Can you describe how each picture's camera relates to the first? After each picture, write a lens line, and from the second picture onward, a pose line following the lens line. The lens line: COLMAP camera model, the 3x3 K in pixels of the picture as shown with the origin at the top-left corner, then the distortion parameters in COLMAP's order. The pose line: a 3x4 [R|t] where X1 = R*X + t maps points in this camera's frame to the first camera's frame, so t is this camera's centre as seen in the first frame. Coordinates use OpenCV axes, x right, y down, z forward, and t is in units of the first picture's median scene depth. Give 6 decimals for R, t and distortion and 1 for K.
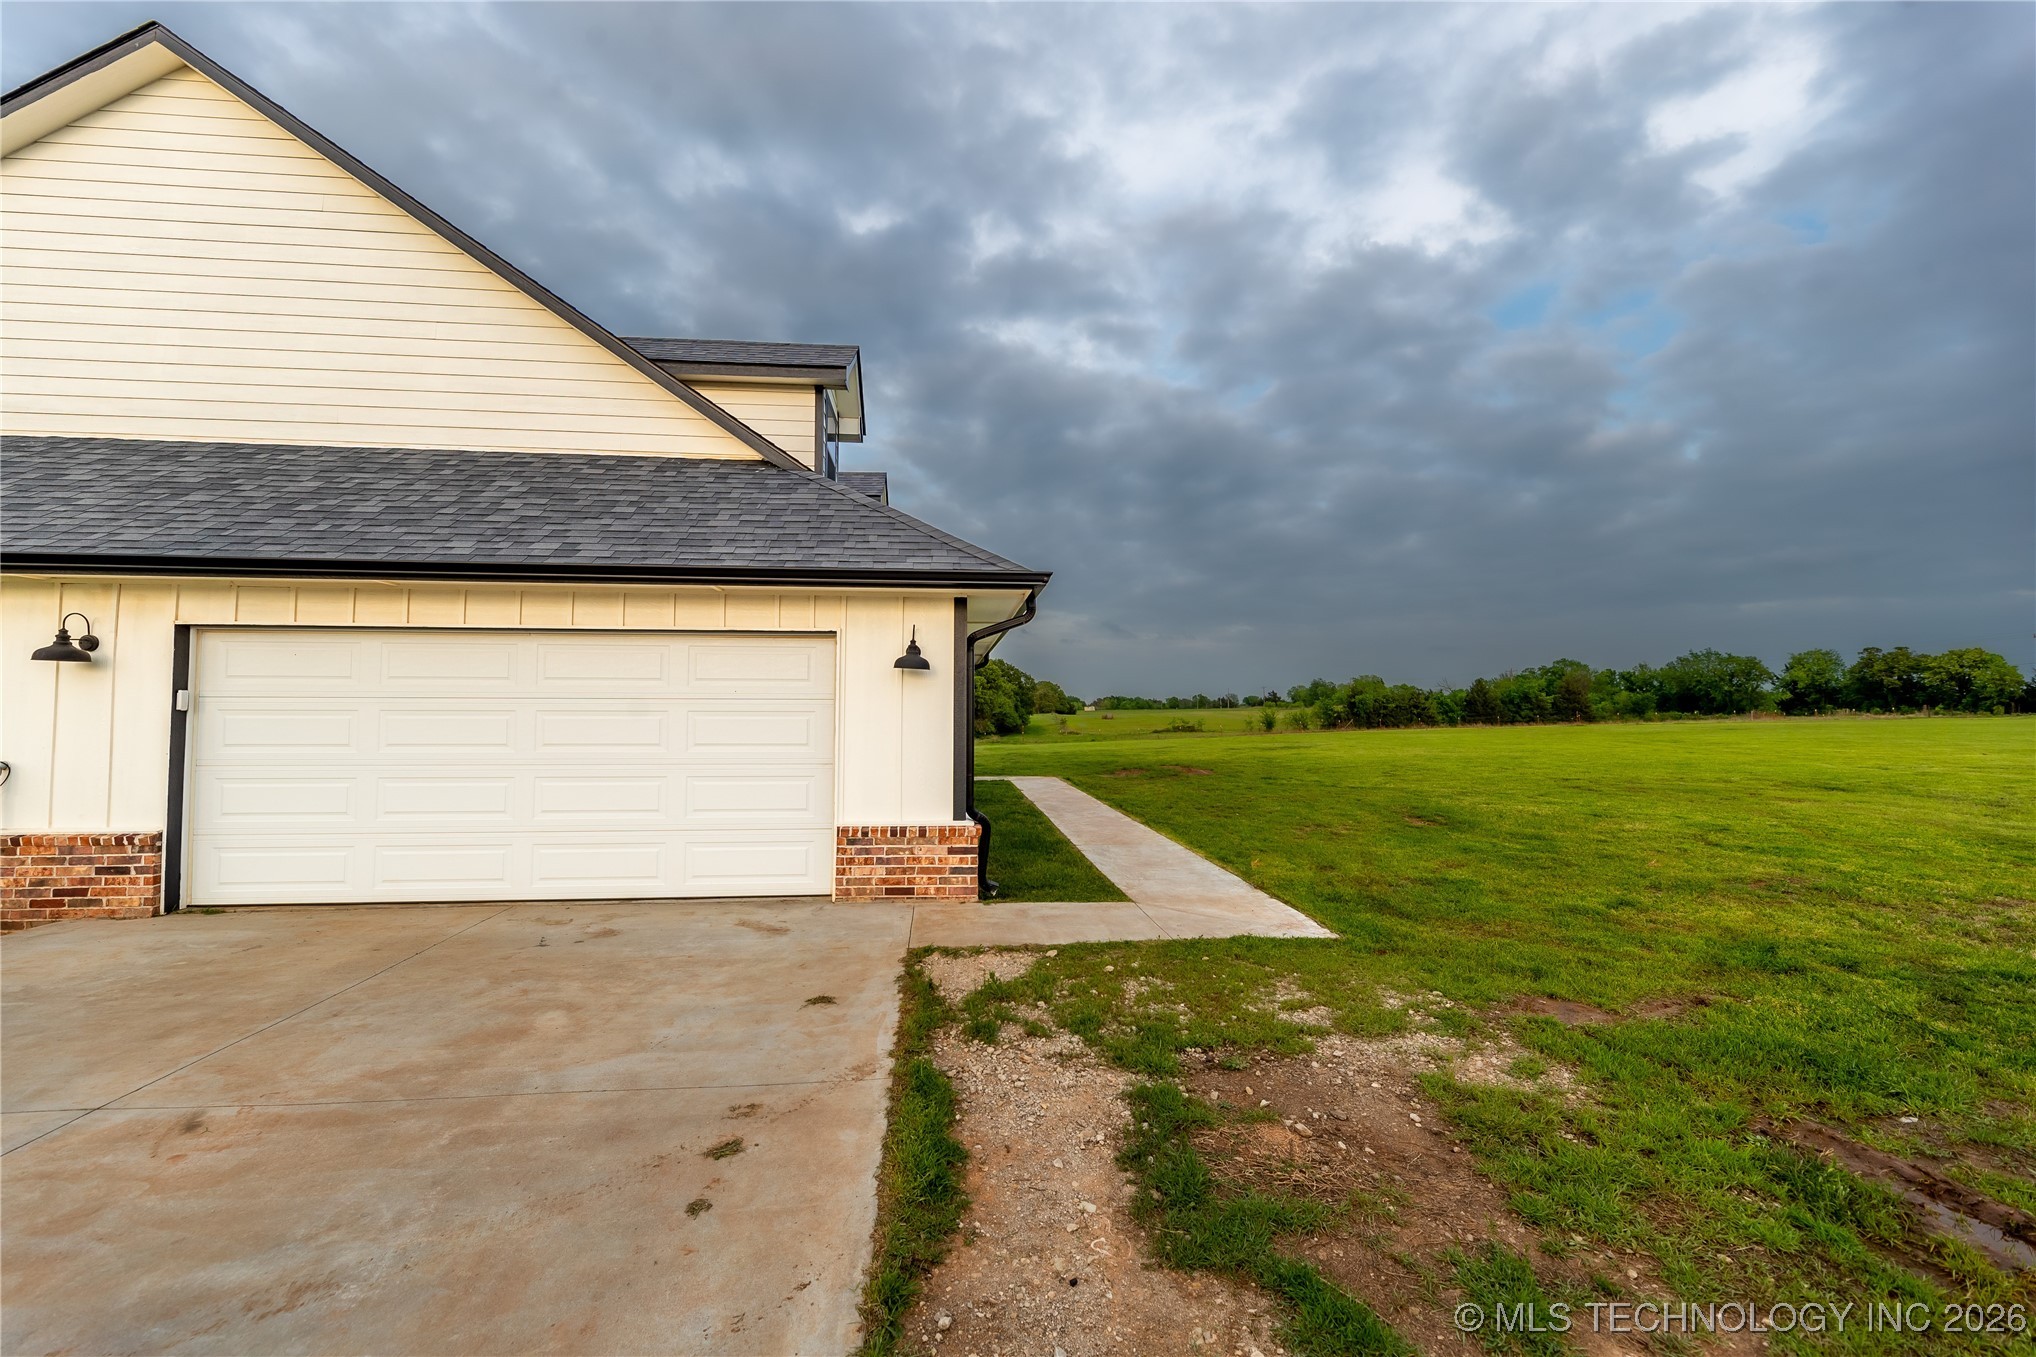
lens RADIAL K [[815.3, 0, 1021.0], [0, 815.3, 682.8], [0, 0, 1]] dist [-0.000440, -0.000129]
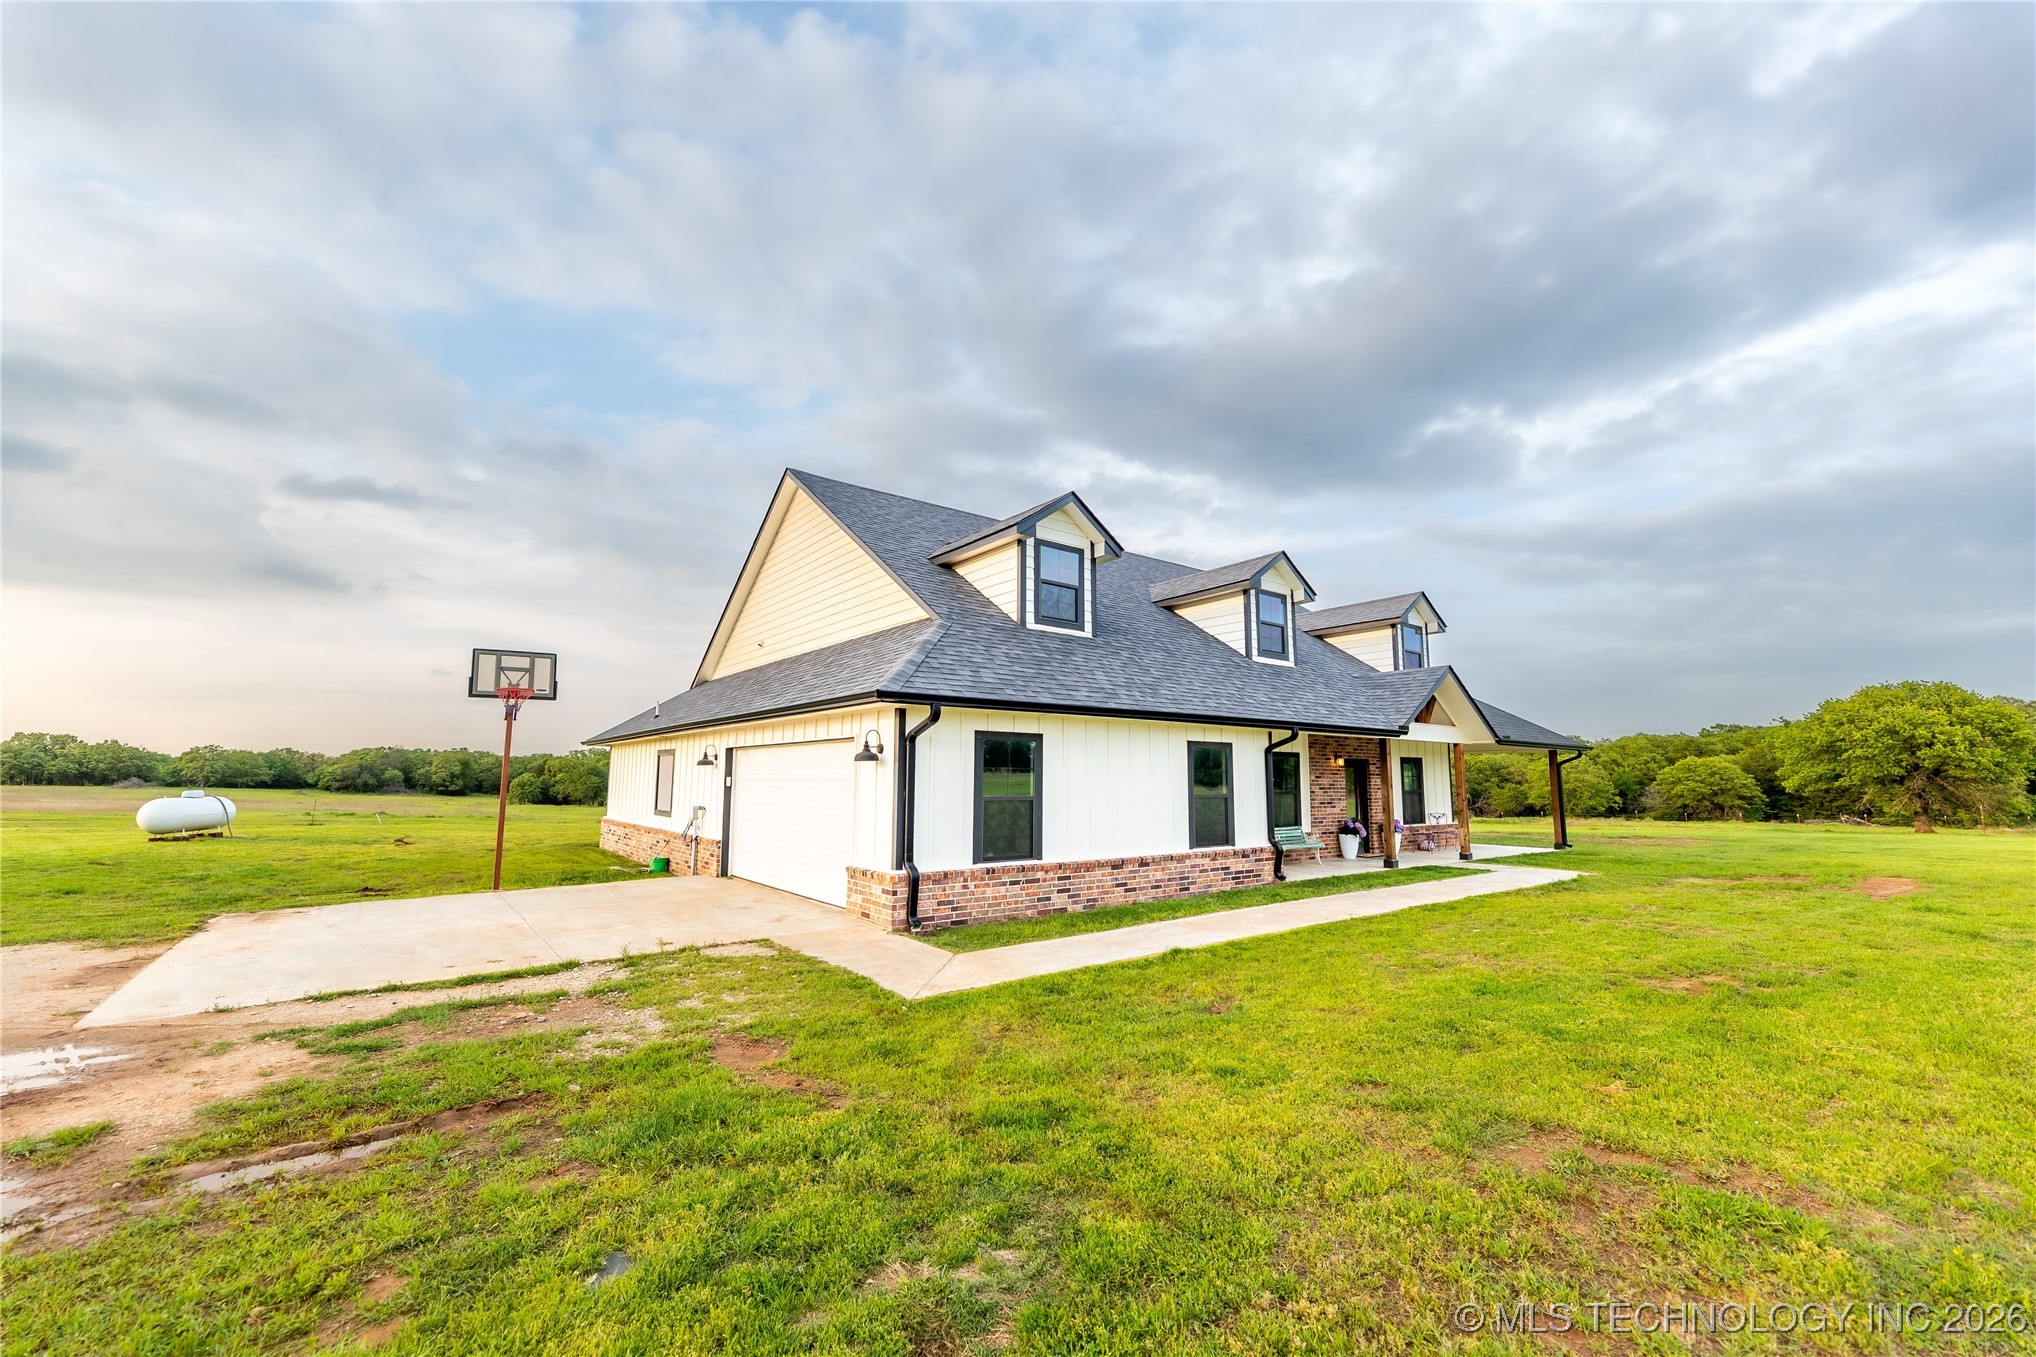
lens RADIAL K [[815.3, 0, 1021.0], [0, 815.3, 682.8], [0, 0, 1]] dist [-0.000440, -0.000129]
pose [[0.525067, -0.101057, -0.845040, 1.291902], [0.024966, 0.994327, -0.103397, 0.002884], [0.850695, 0.033194, 0.524611, 0.475693]]
